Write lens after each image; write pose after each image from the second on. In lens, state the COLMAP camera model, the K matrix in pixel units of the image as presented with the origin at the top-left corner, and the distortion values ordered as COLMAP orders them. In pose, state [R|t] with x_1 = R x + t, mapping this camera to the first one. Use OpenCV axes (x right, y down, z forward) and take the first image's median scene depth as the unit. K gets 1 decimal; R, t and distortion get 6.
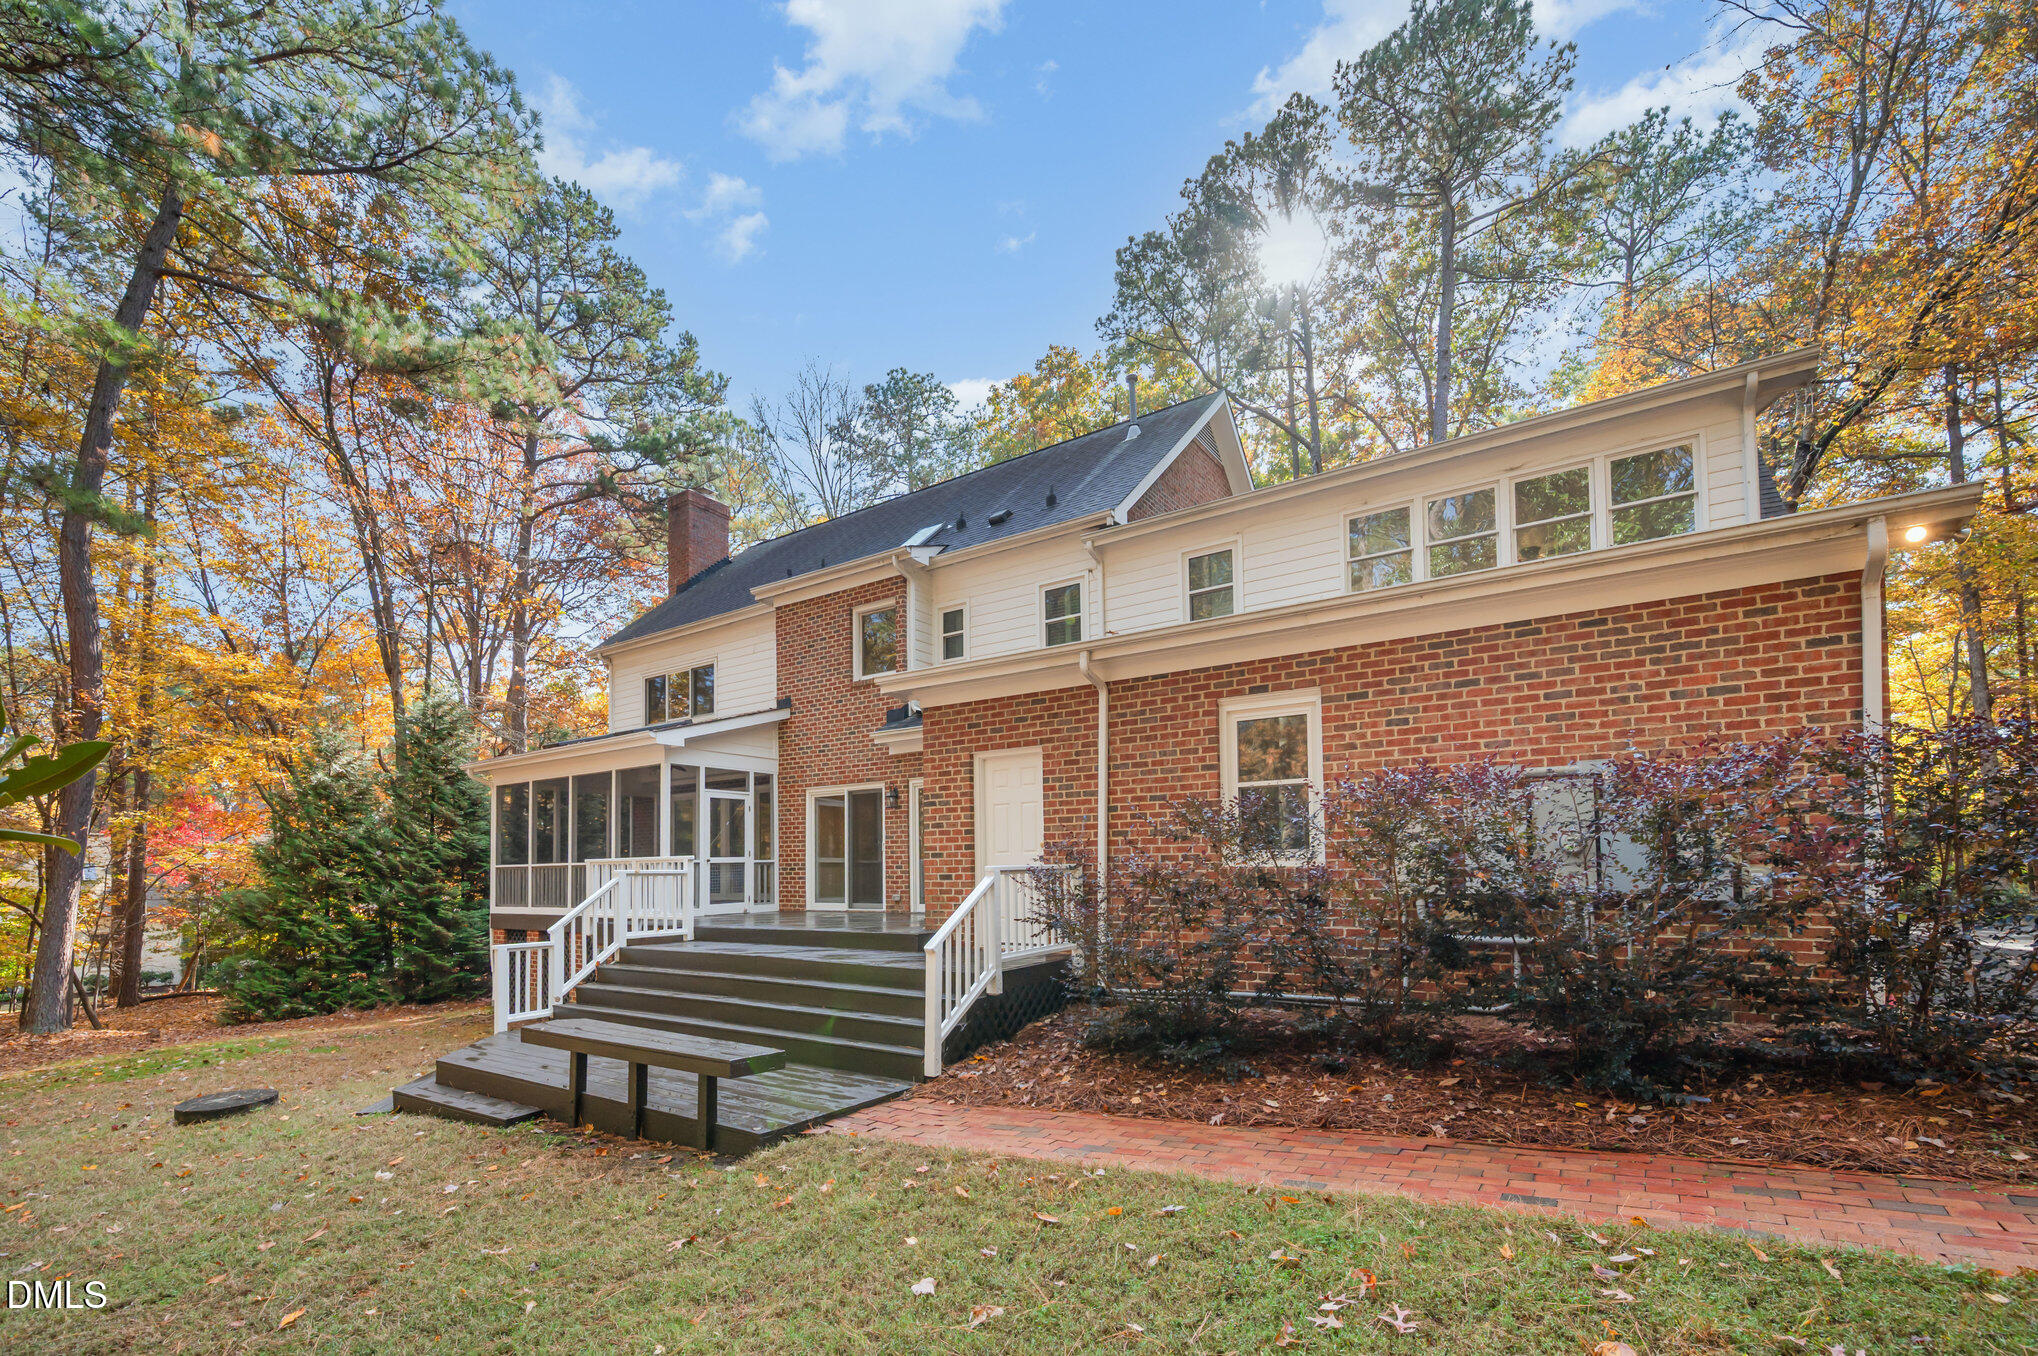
lens RADIAL K [[843.3, 0, 1014.9], [0, 843.3, 845.5], [0, 0, 1]] dist [-0.000887, -0.000302]
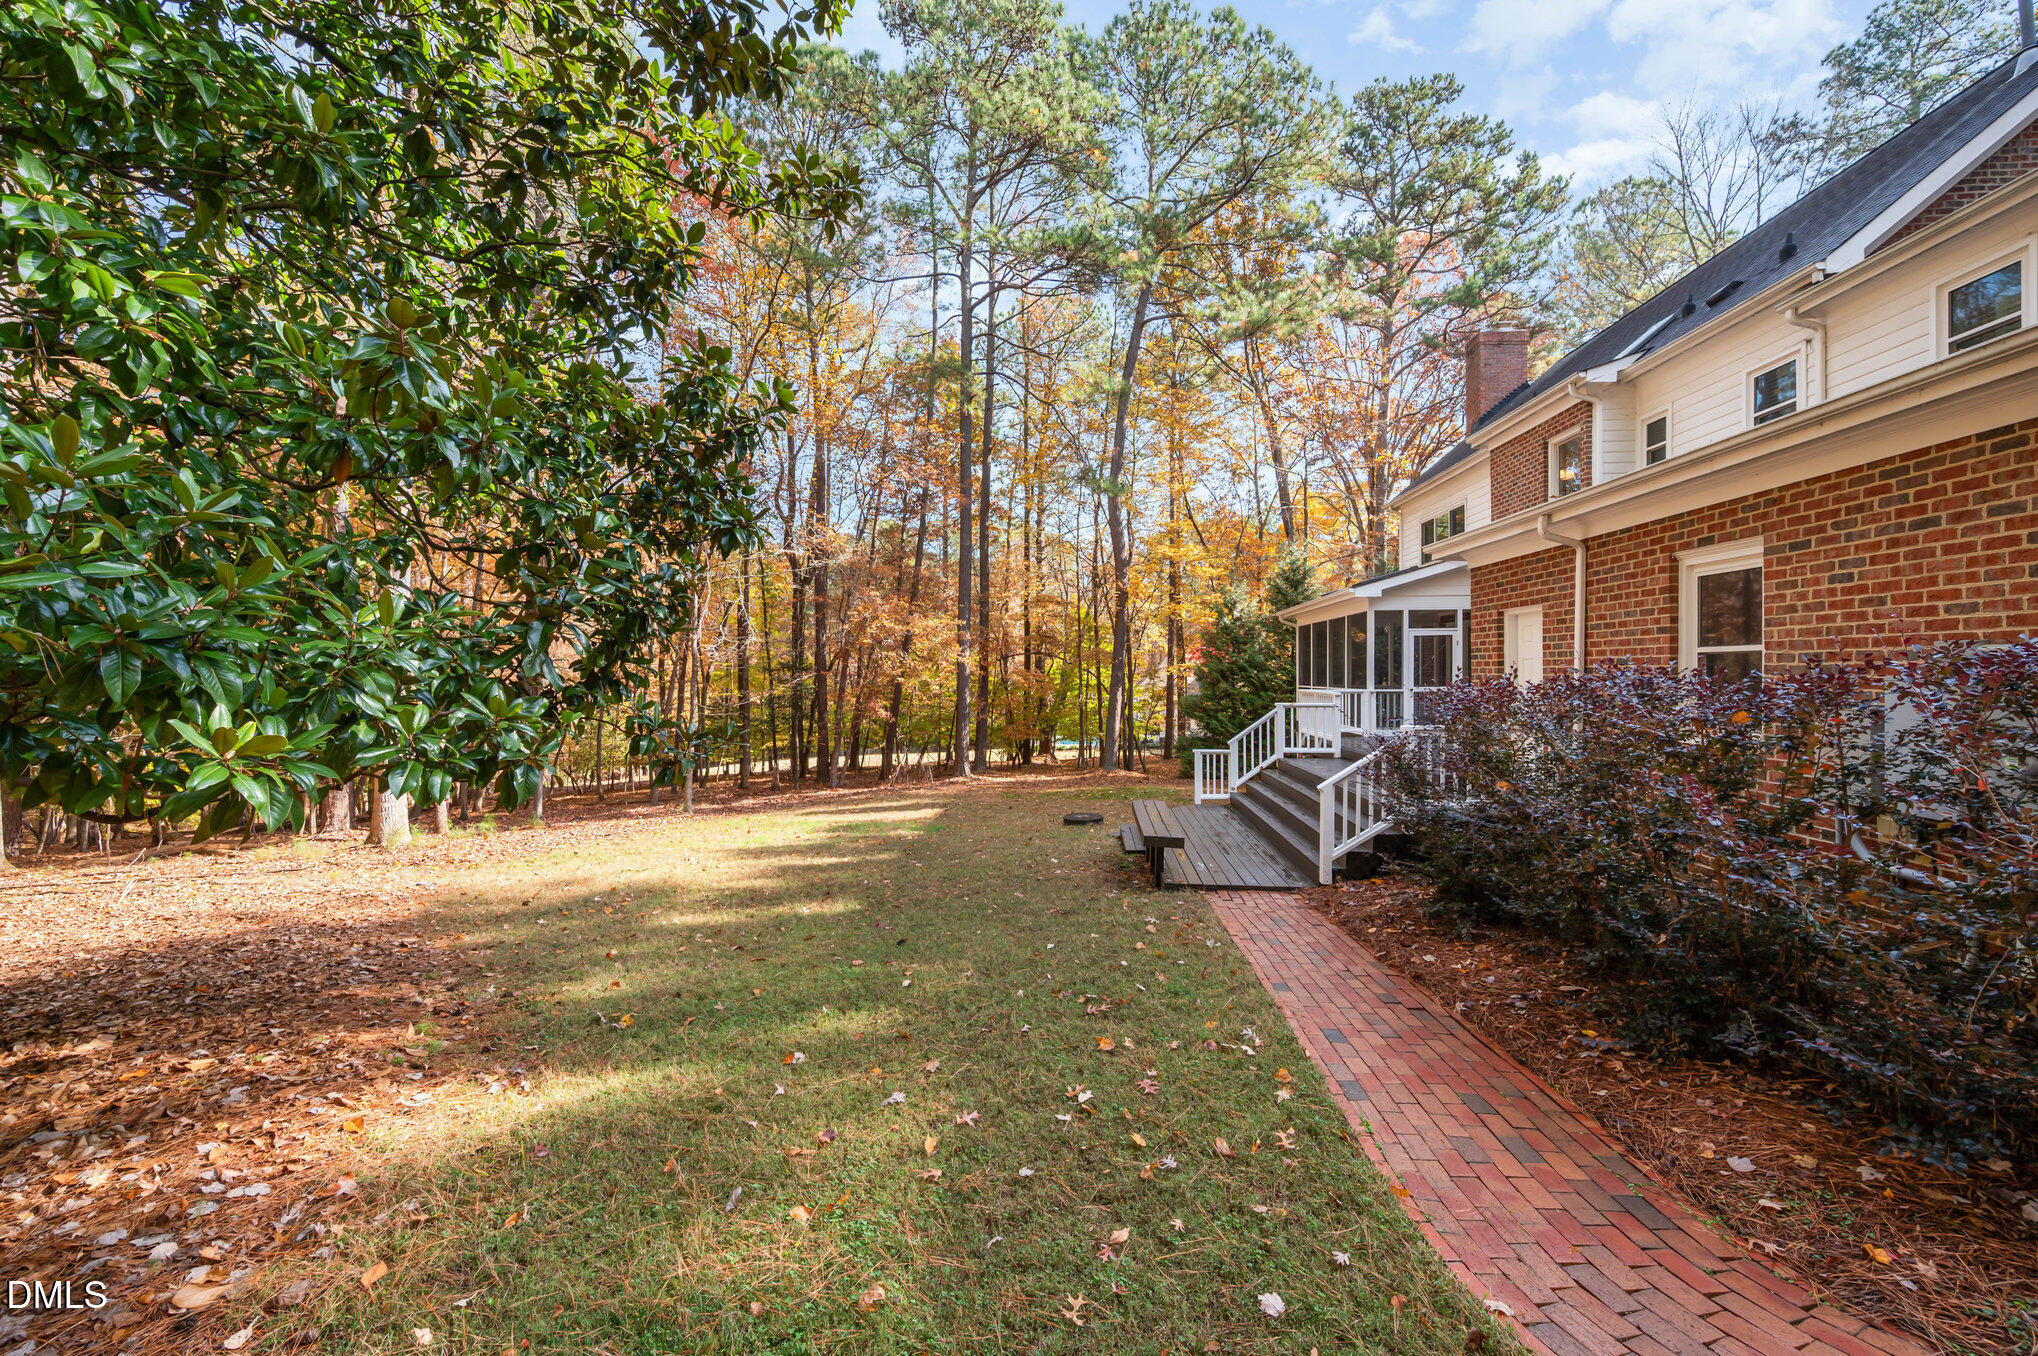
lens RADIAL K [[778.1, 0, 1019.0], [0, 778.1, 678.0], [0, 0, 1]] dist [0.000499, 0.000076]
pose [[0.495115, 0.014762, -0.868702, 0.584296], [0.017100, 0.999496, 0.026731, -0.072402], [0.868659, -0.028089, 0.494613, -0.007570]]
